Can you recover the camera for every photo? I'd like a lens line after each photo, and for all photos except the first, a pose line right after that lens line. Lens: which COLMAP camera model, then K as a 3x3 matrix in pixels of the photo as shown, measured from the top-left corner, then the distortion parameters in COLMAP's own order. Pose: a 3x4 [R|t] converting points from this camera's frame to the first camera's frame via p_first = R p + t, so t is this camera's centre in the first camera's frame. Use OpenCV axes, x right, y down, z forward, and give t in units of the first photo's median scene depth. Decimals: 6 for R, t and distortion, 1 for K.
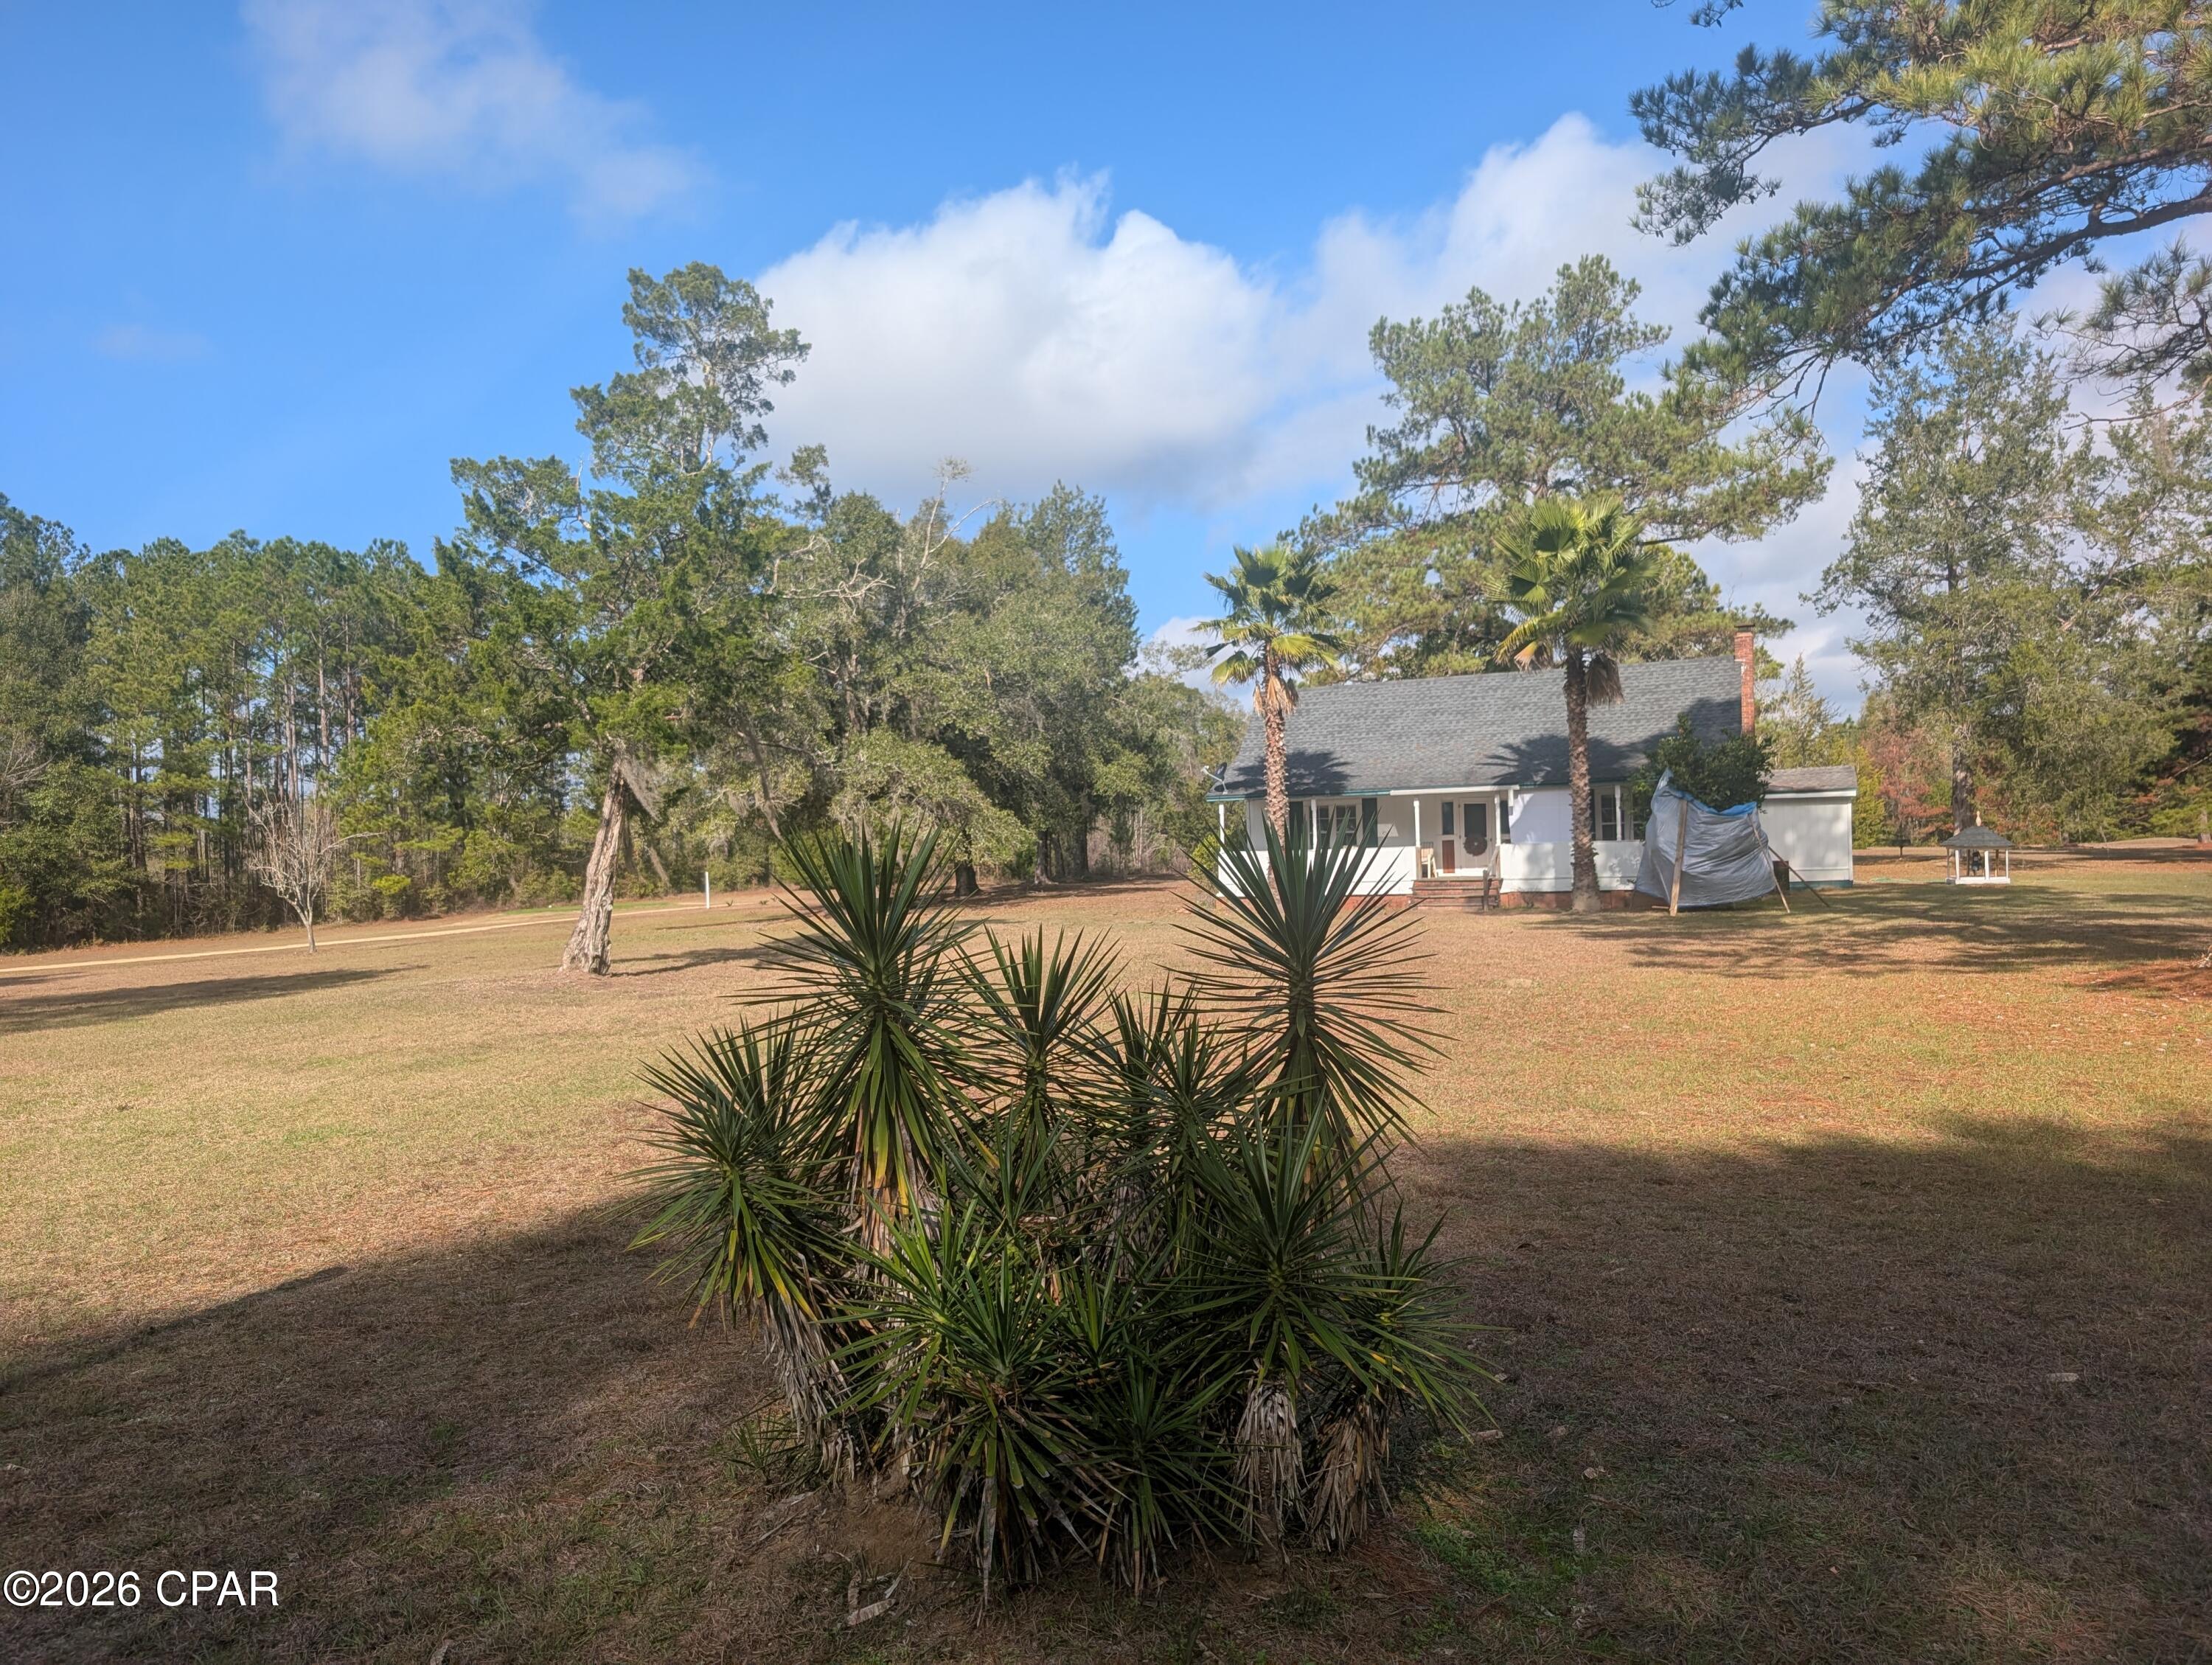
lens RADIAL K [[1577.8, 0, 1097.7], [0, 1577.8, 841.1], [0, 0, 1]] dist [0.000878, -0.007576]
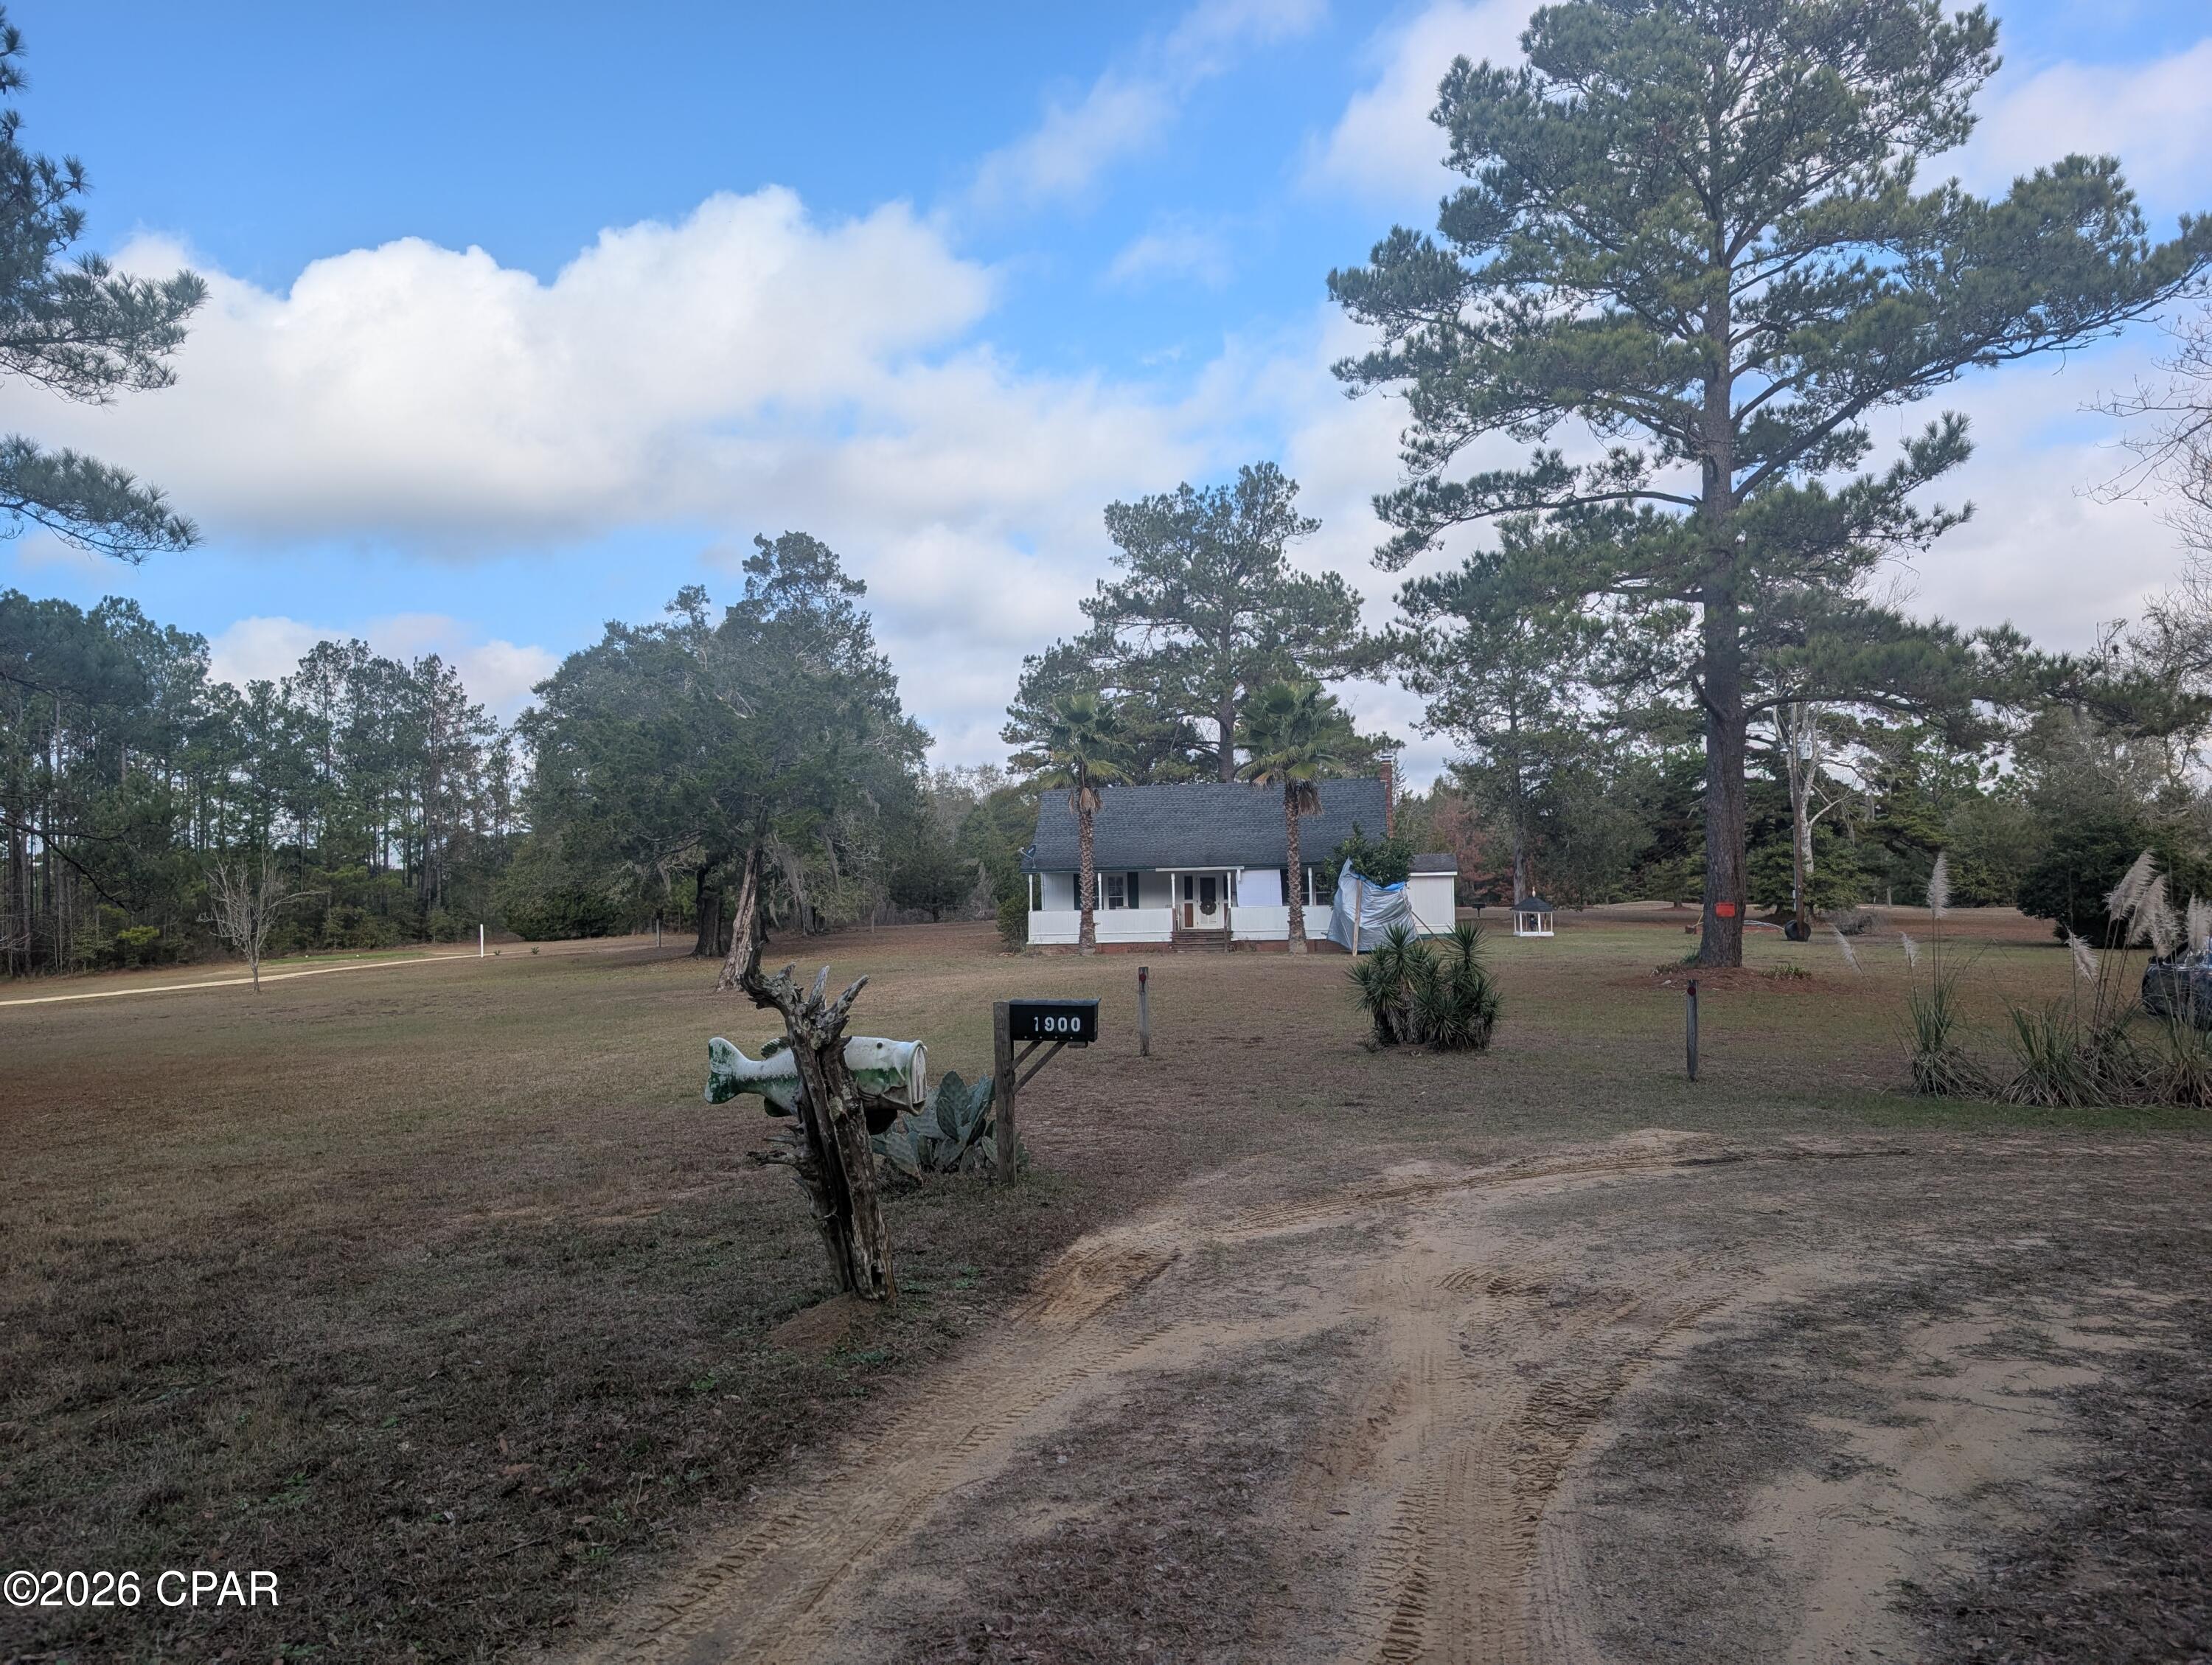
lens RADIAL K [[1577.8, 0, 1084.5], [0, 1577.8, 846.9], [0, 0, 1]] dist [0.000878, -0.007576]
pose [[0.970145, 0.015825, 0.242008, -0.162336], [-0.008669, 0.999494, -0.030606, -0.005686], [-0.242370, 0.027594, 0.969791, -0.260328]]
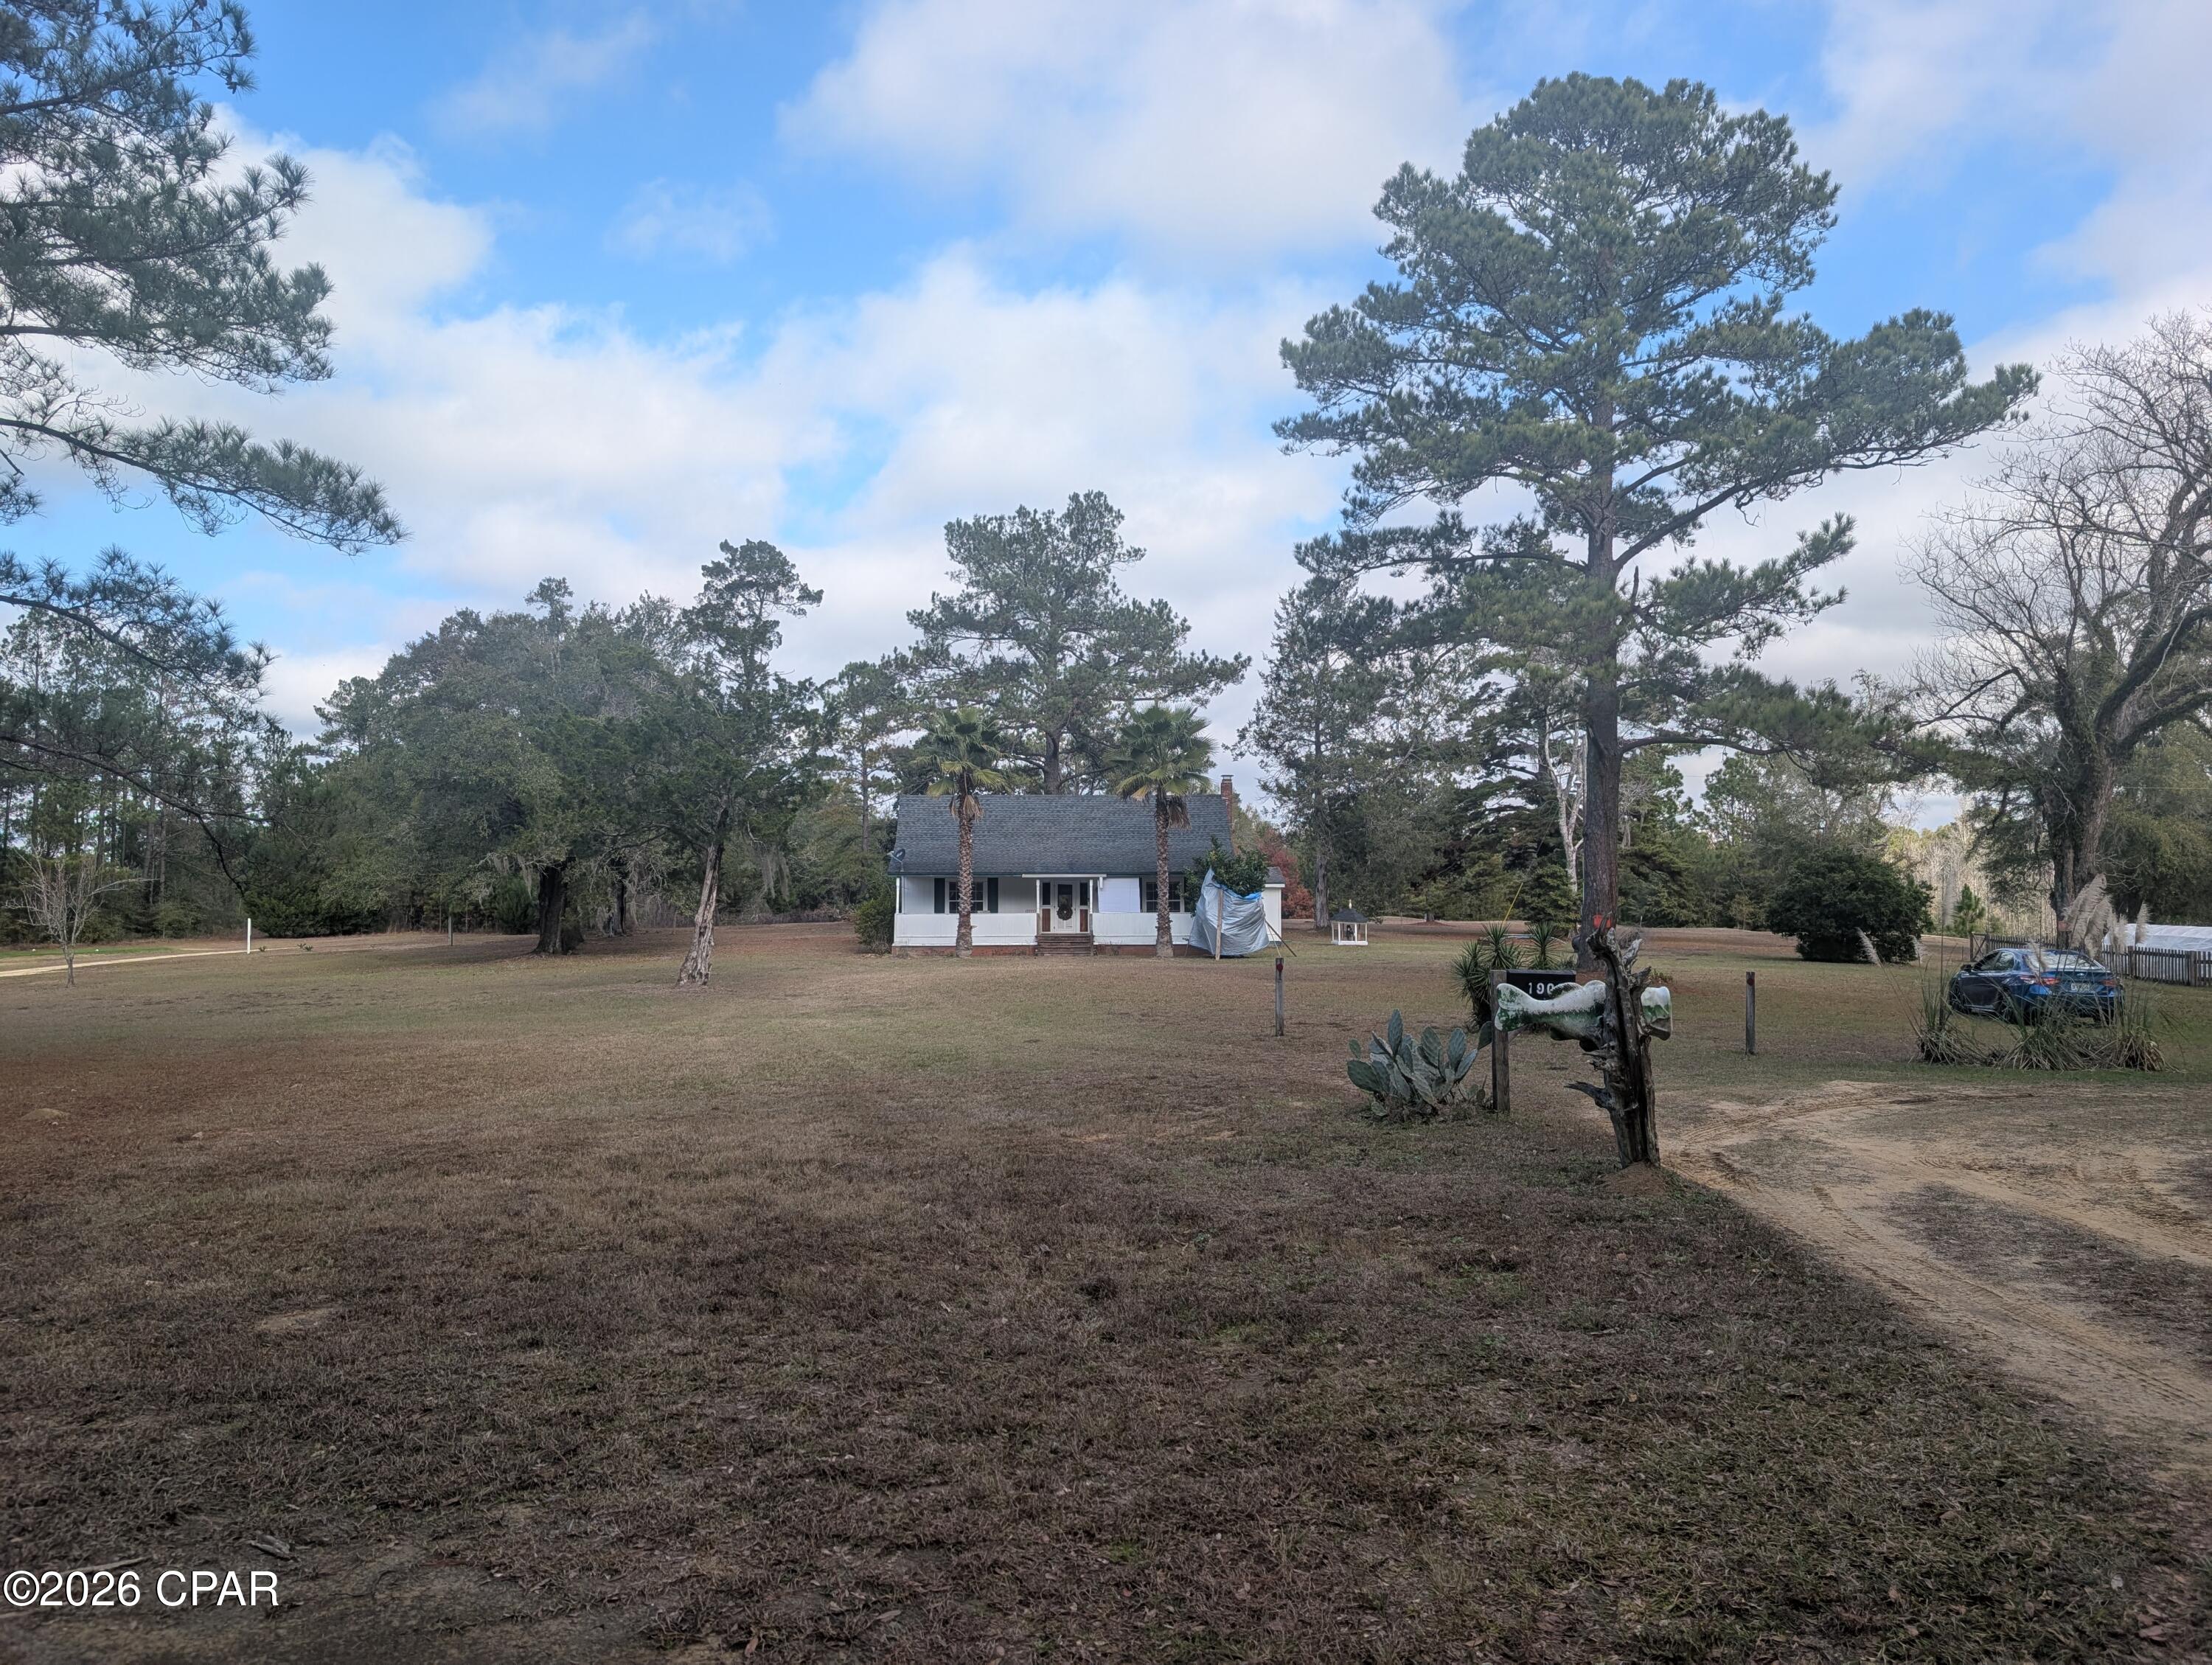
lens RADIAL K [[1577.8, 0, 1092.9], [0, 1577.8, 822.6], [0, 0, 1]] dist [0.000878, -0.007576]
pose [[0.904809, 0.048868, 0.423005, -0.283895], [-0.027866, 0.998059, -0.055695, -0.000375], [-0.424906, 0.038606, 0.904414, -0.268801]]
